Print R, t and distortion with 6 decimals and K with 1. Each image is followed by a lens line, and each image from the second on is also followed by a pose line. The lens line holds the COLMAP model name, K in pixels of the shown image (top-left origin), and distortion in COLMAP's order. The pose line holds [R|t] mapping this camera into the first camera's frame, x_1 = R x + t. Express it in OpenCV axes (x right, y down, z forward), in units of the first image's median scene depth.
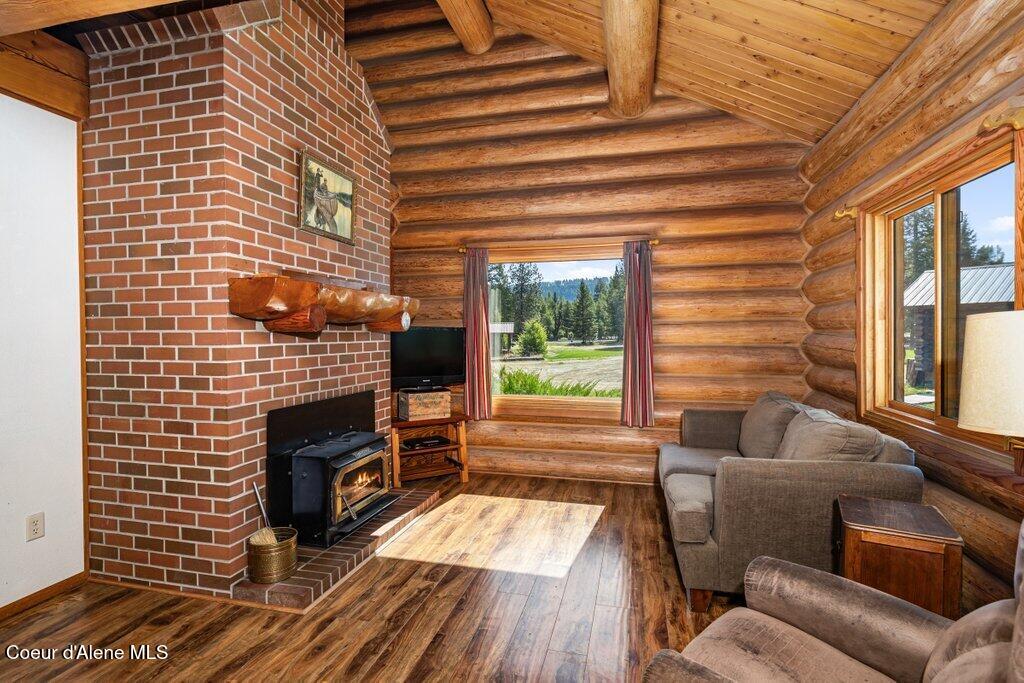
lens RADIAL K [[496.6, 0, 511.6], [0, 496.6, 336.8], [0, 0, 1]] dist [0.030138, 0.002134]
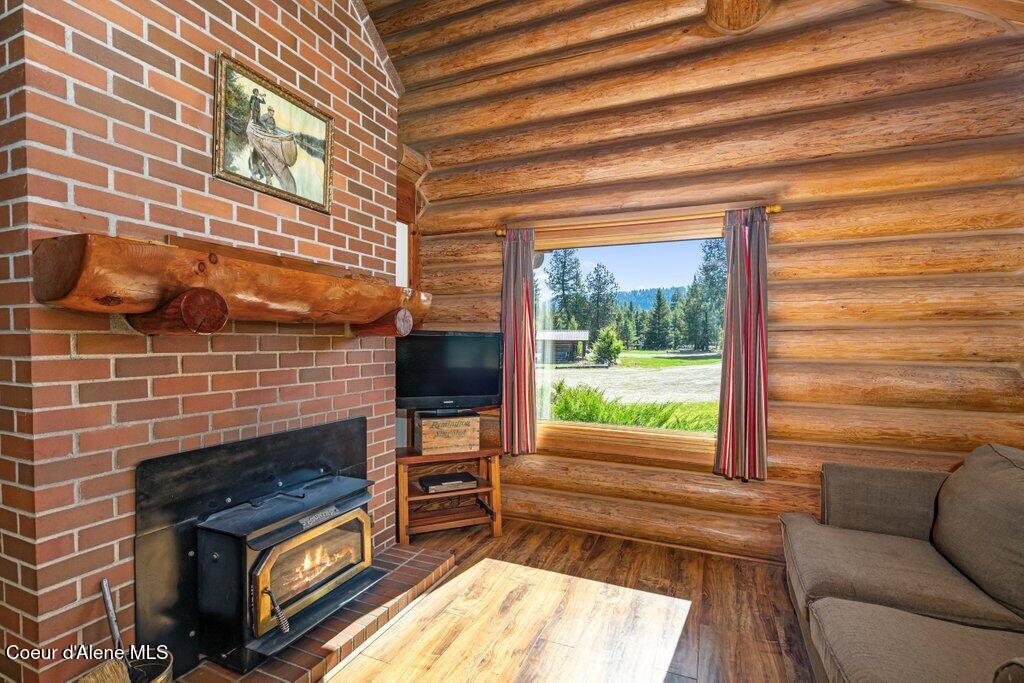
lens RADIAL K [[467.4, 0, 515.8], [0, 467.4, 356.2], [0, 0, 1]] dist [0.005221, 0.000847]
pose [[0.988139, 0.015804, -0.152746, 0.040447], [-0.011751, 0.999555, 0.027402, -0.002746], [0.153111, -0.025282, 0.987885, 0.315096]]
